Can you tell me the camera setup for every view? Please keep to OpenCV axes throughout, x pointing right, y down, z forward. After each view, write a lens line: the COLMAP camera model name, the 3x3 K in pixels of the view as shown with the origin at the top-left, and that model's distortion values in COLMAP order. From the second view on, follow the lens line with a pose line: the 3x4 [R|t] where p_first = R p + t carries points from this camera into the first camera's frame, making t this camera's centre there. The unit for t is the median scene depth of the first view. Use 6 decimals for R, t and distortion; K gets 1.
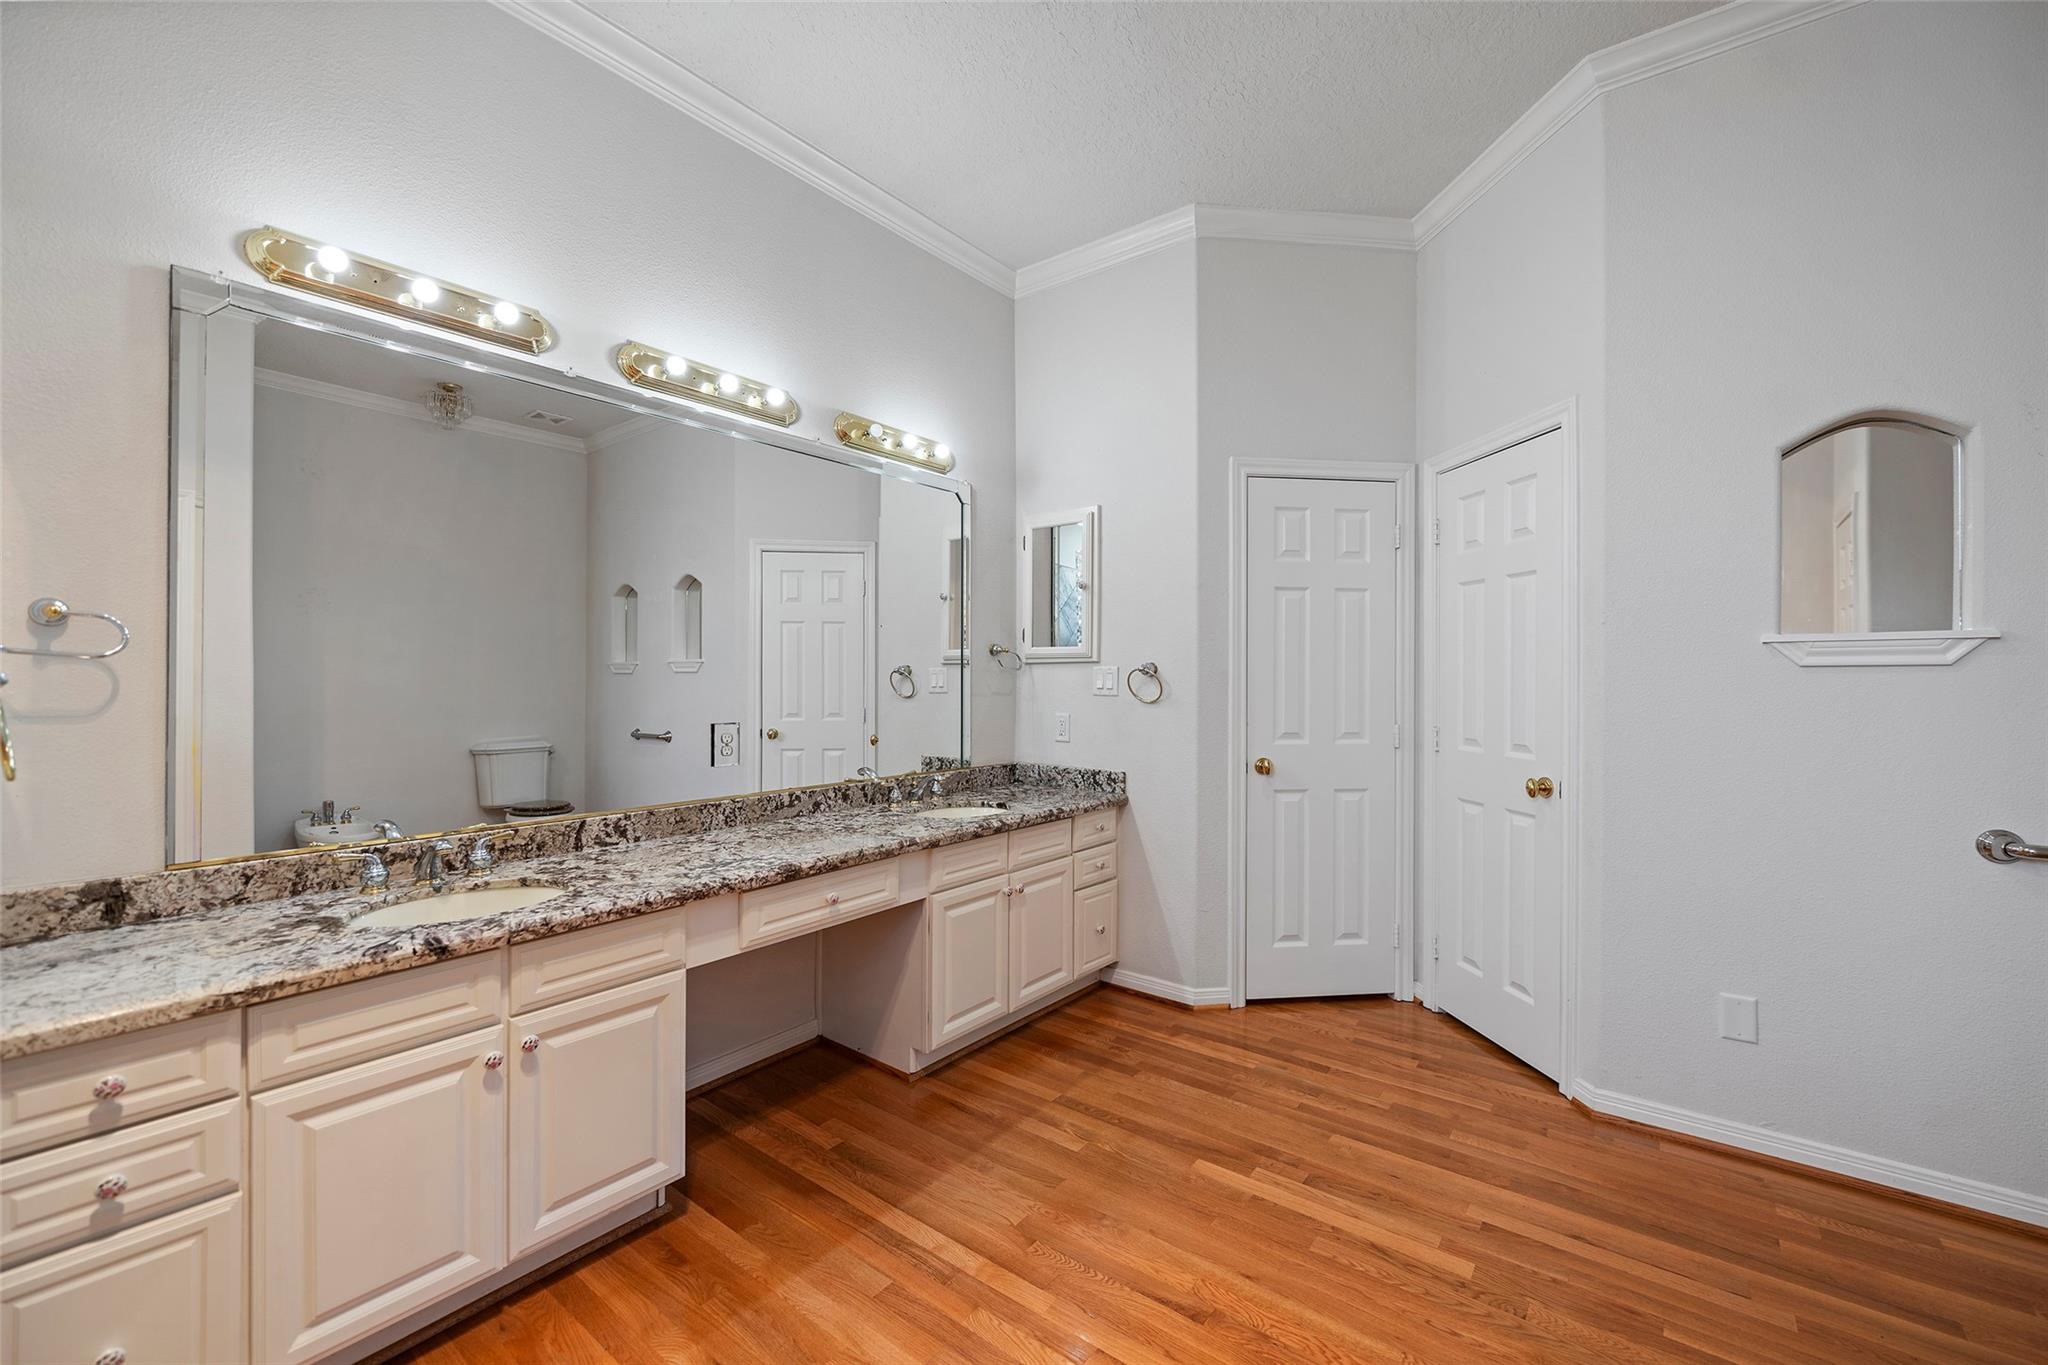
lens RADIAL K [[831.5, 0, 1012.8], [0, 831.5, 684.1], [0, 0, 1]] dist [-0.003824, -0.000220]
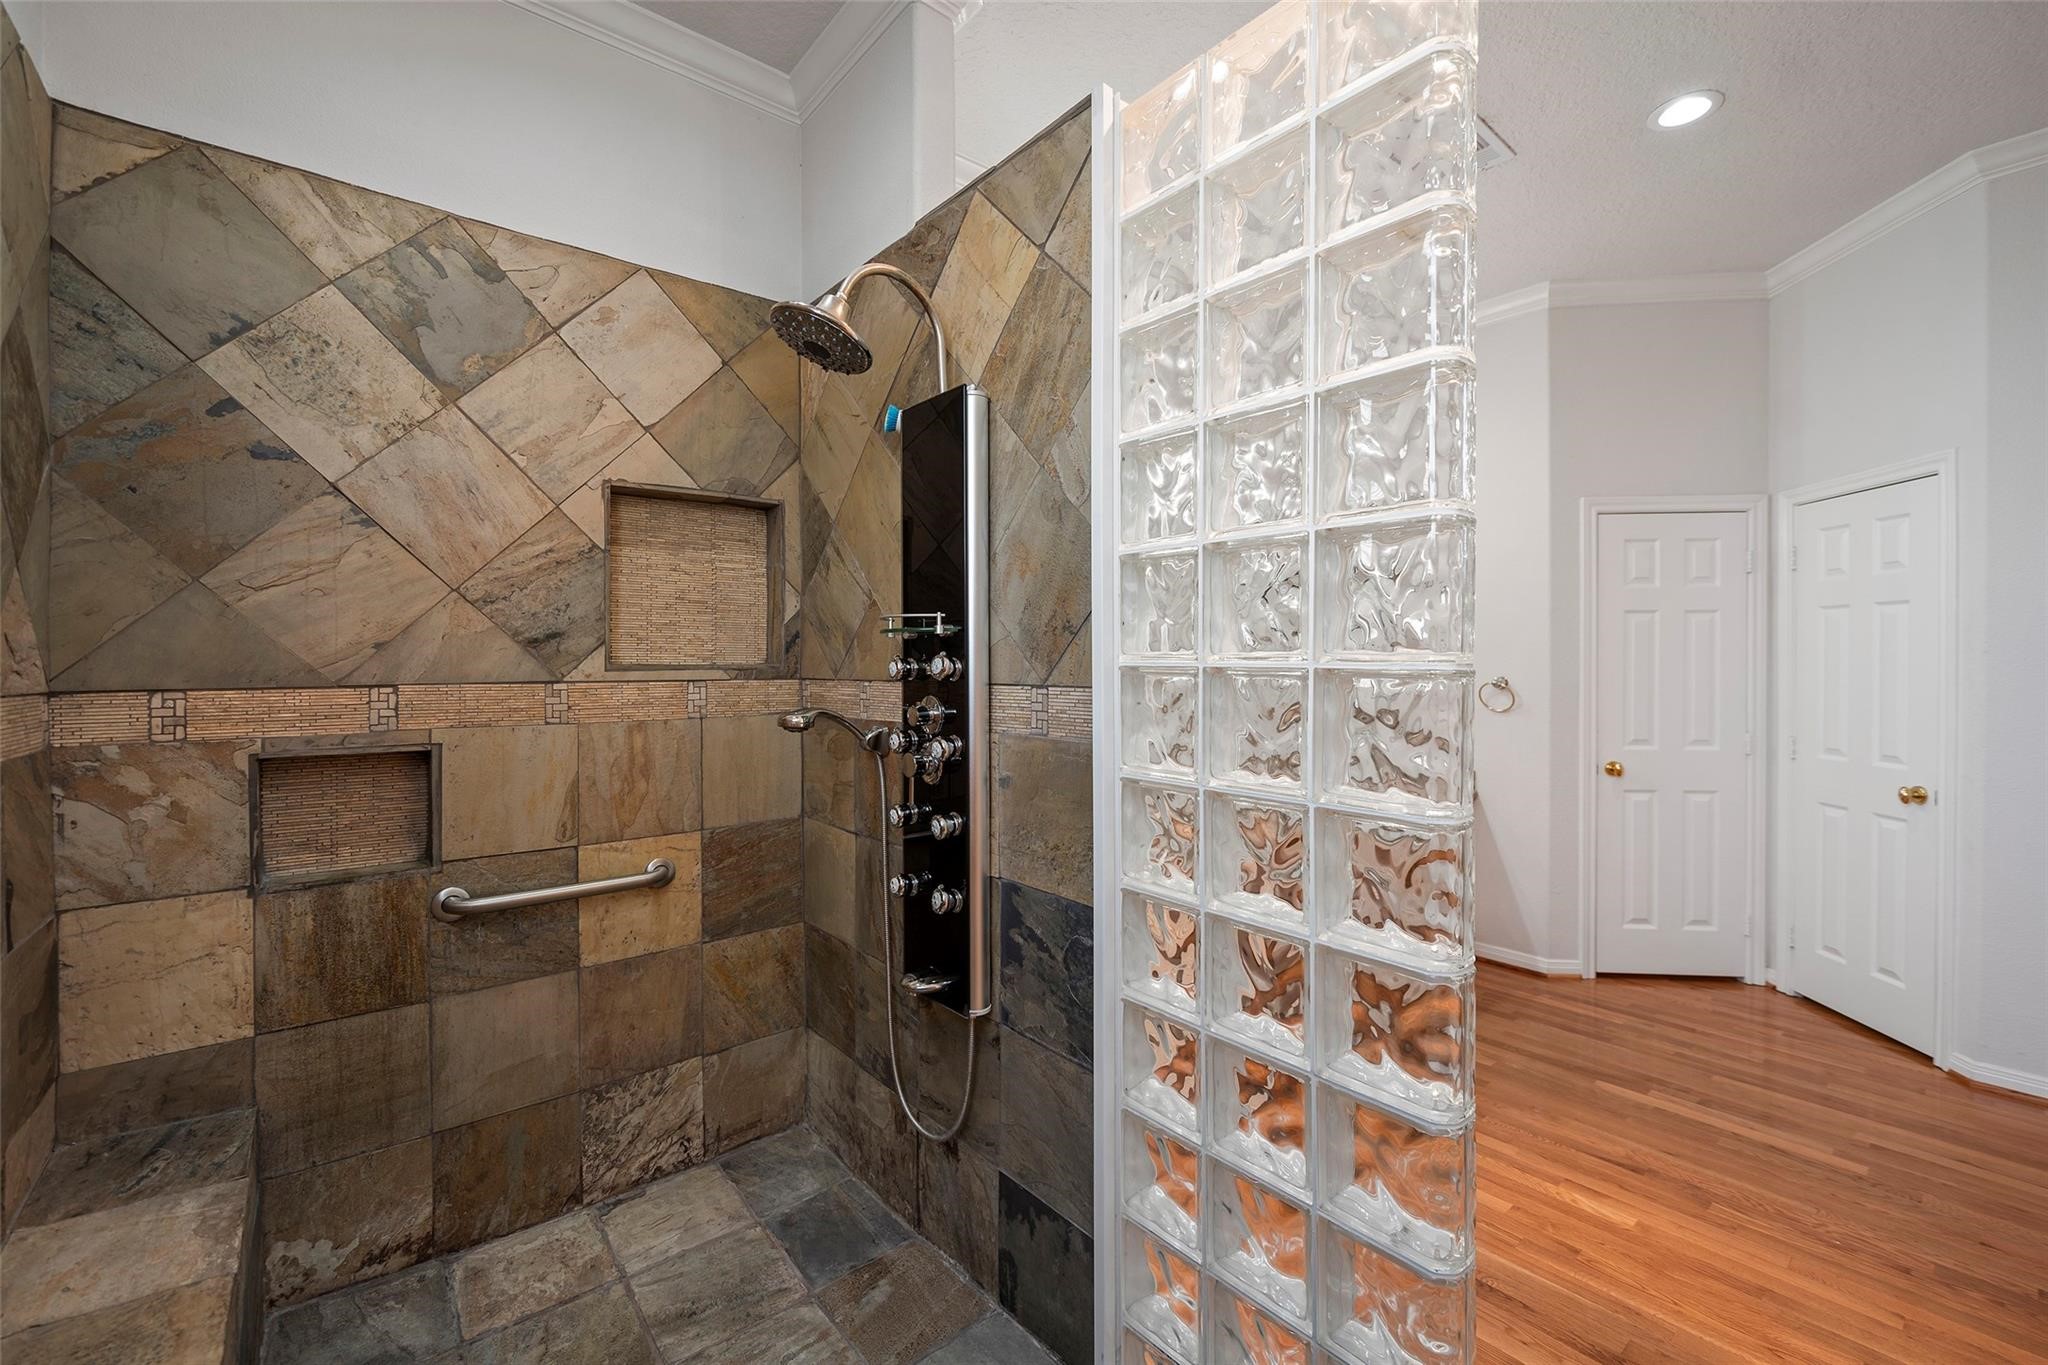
lens RADIAL K [[831.5, 0, 1032.7], [0, 831.5, 676.2], [0, 0, 1]] dist [-0.003824, -0.000220]
pose [[0.976466, -0.001630, -0.215666, -0.276720], [0.003117, 0.999974, 0.006557, -0.045478], [0.215650, -0.007075, 0.976445, -0.336710]]
